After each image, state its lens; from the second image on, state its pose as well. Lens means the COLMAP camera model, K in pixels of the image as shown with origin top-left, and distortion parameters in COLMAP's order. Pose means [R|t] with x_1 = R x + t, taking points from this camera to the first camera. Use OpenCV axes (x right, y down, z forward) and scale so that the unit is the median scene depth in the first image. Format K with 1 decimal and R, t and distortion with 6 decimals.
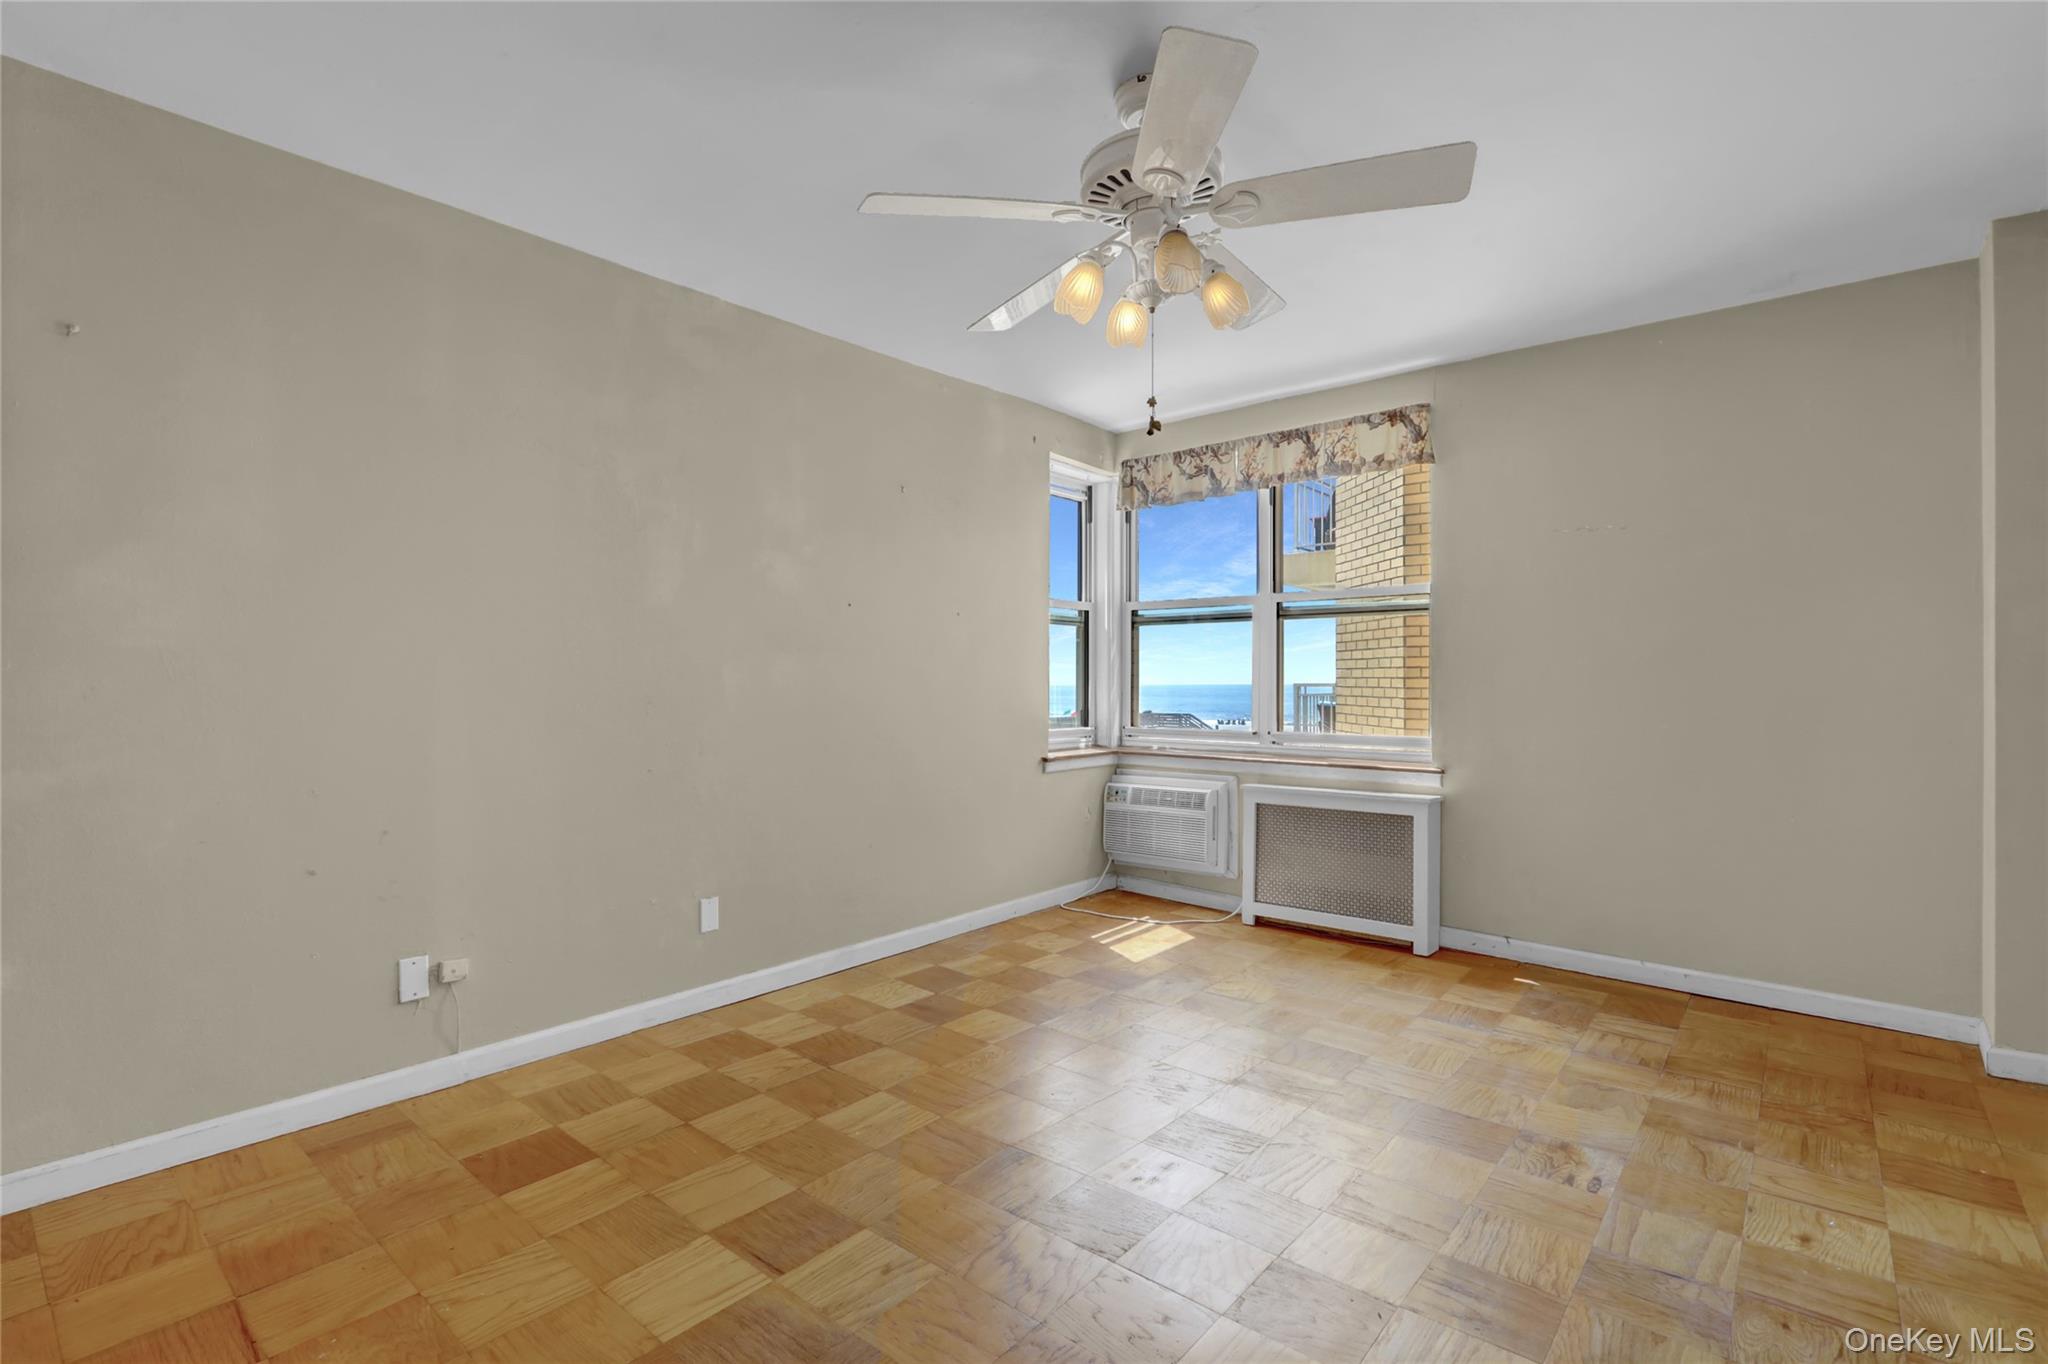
lens RADIAL K [[957.8, 0, 967.4], [0, 957.8, 682.0], [0, 0, 1]] dist [-0.029731, 0.008385]
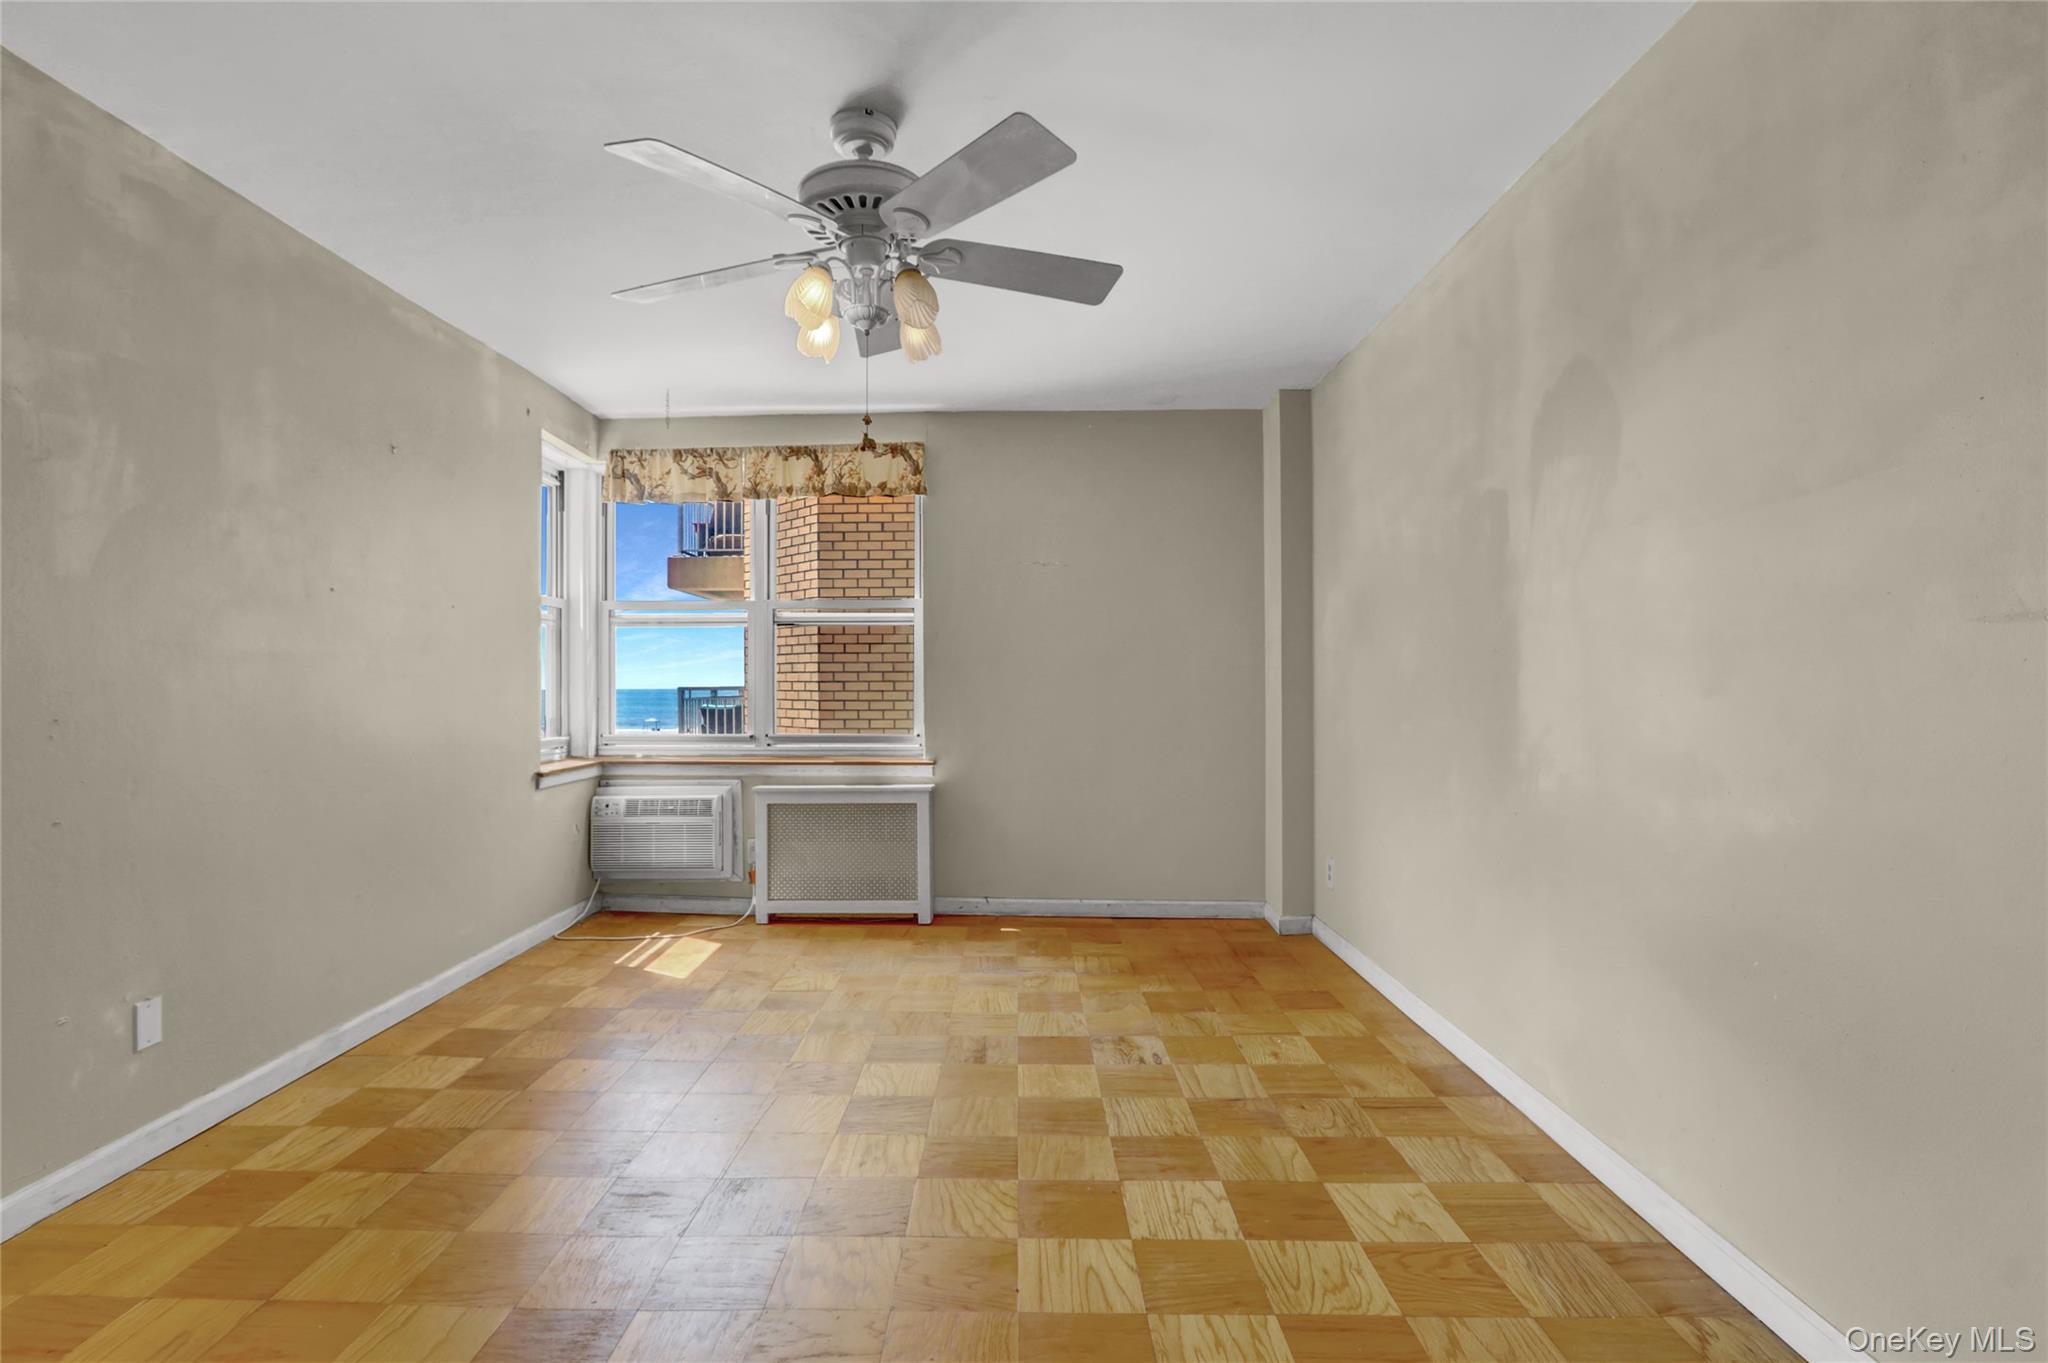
lens RADIAL K [[972.9, 0, 997.0], [0, 972.9, 681.8], [0, 0, 1]] dist [-0.017687, 0.001352]
pose [[0.756618, -0.002258, 0.653854, -0.200178], [0.004996, 0.999985, -0.002328, -0.001016], [-0.653839, 0.005028, 0.756617, 0.048322]]
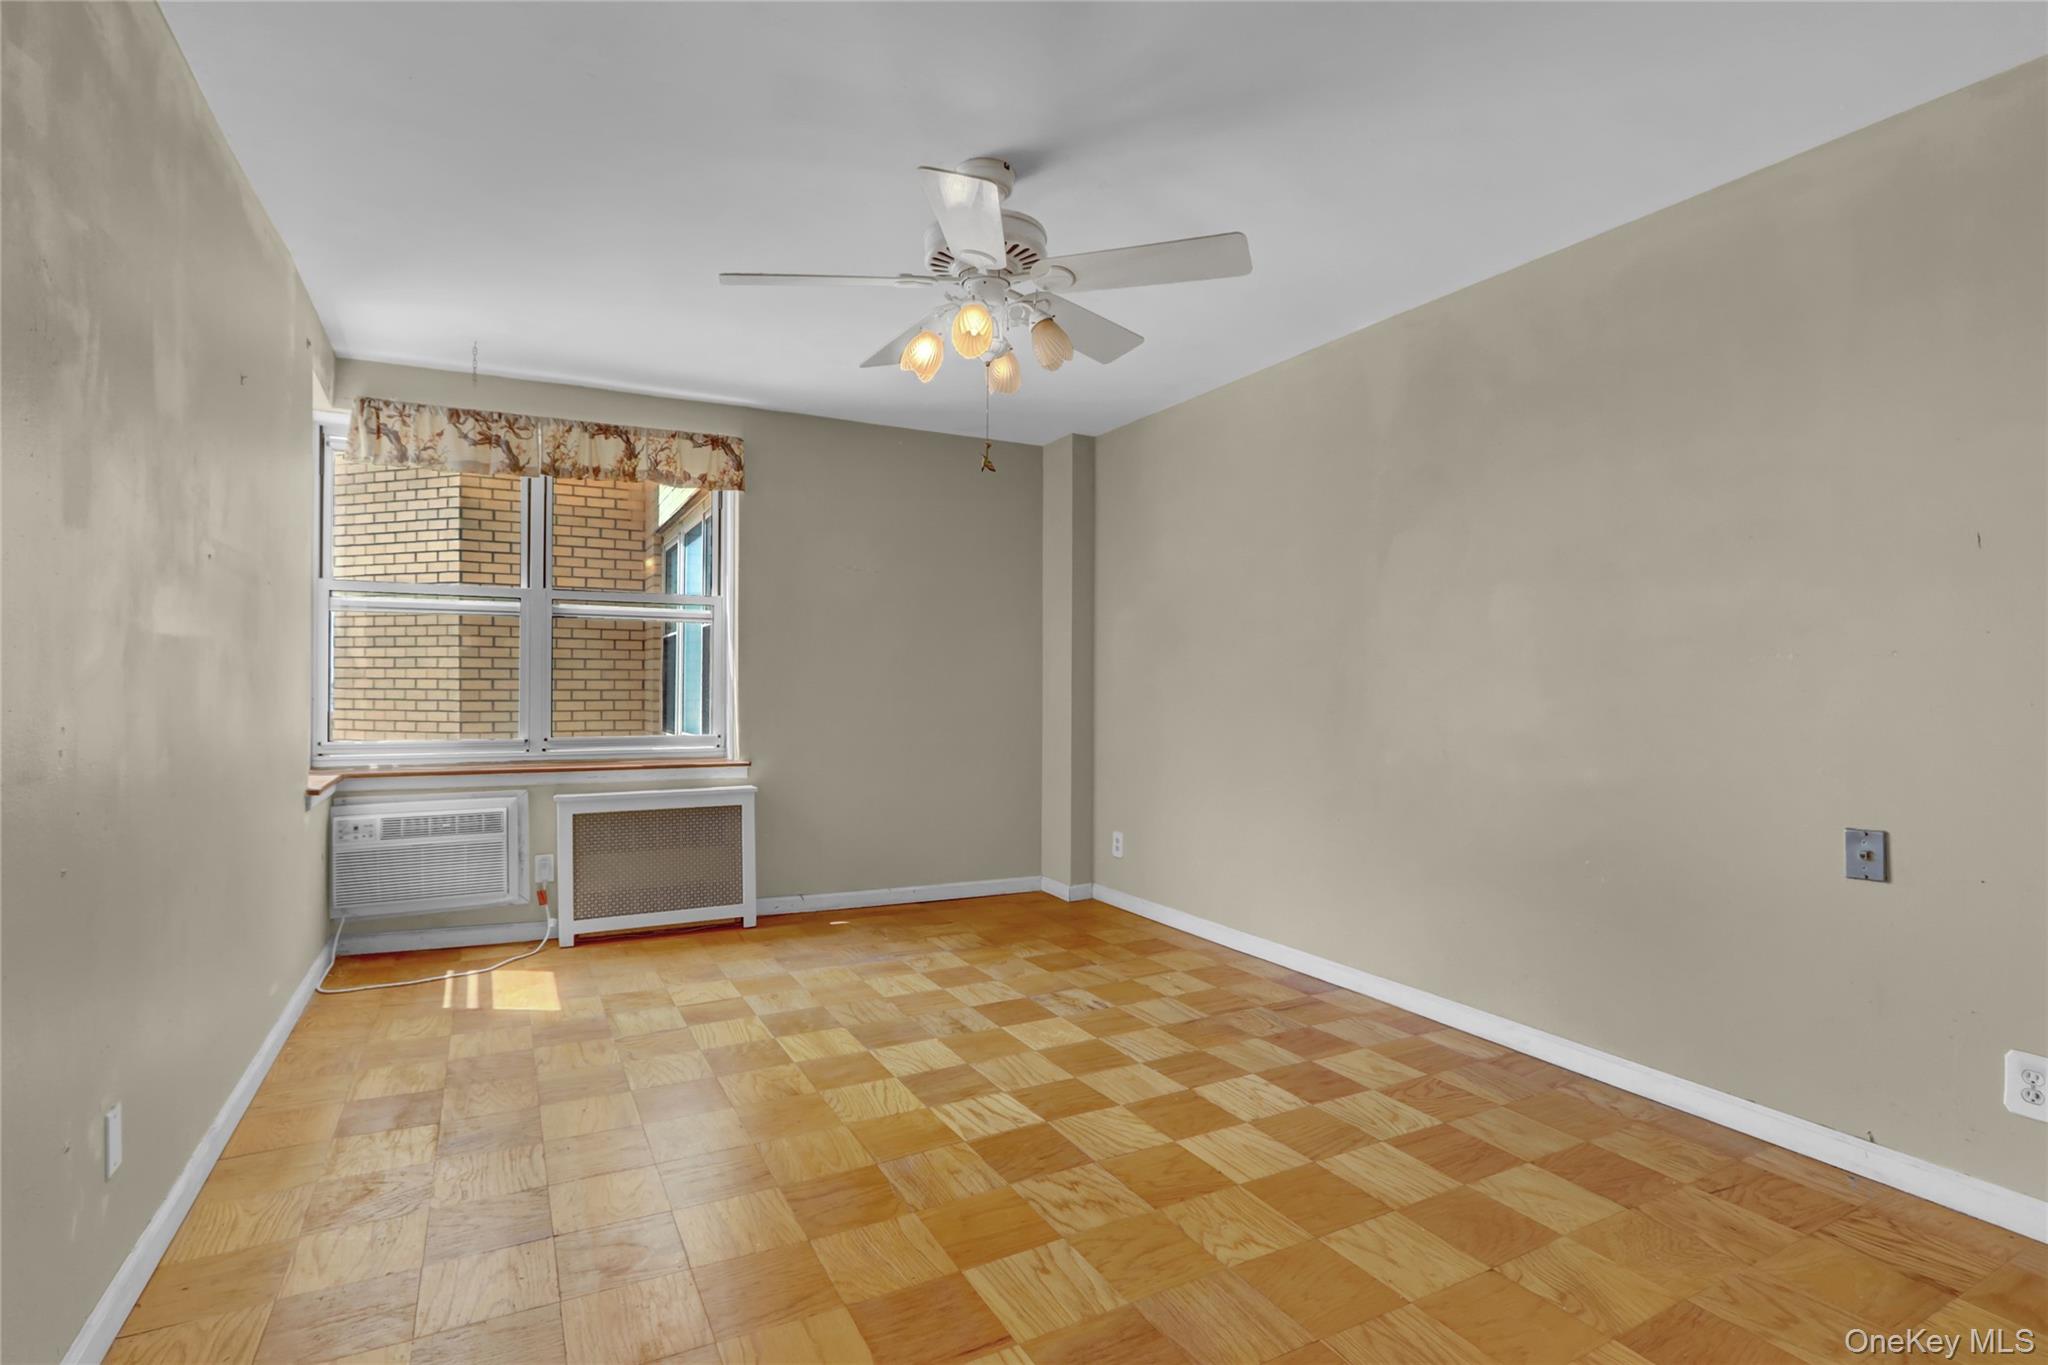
lens RADIAL K [[972.5, 0, 994.1], [0, 972.5, 688.3], [0, 0, 1]] dist [-0.020426, 0.005361]
pose [[0.350215, -0.002225, 0.936667, -0.452249], [-0.004316, 0.999983, 0.003989, -0.002289], [-0.936659, -0.005440, 0.350200, 0.291183]]
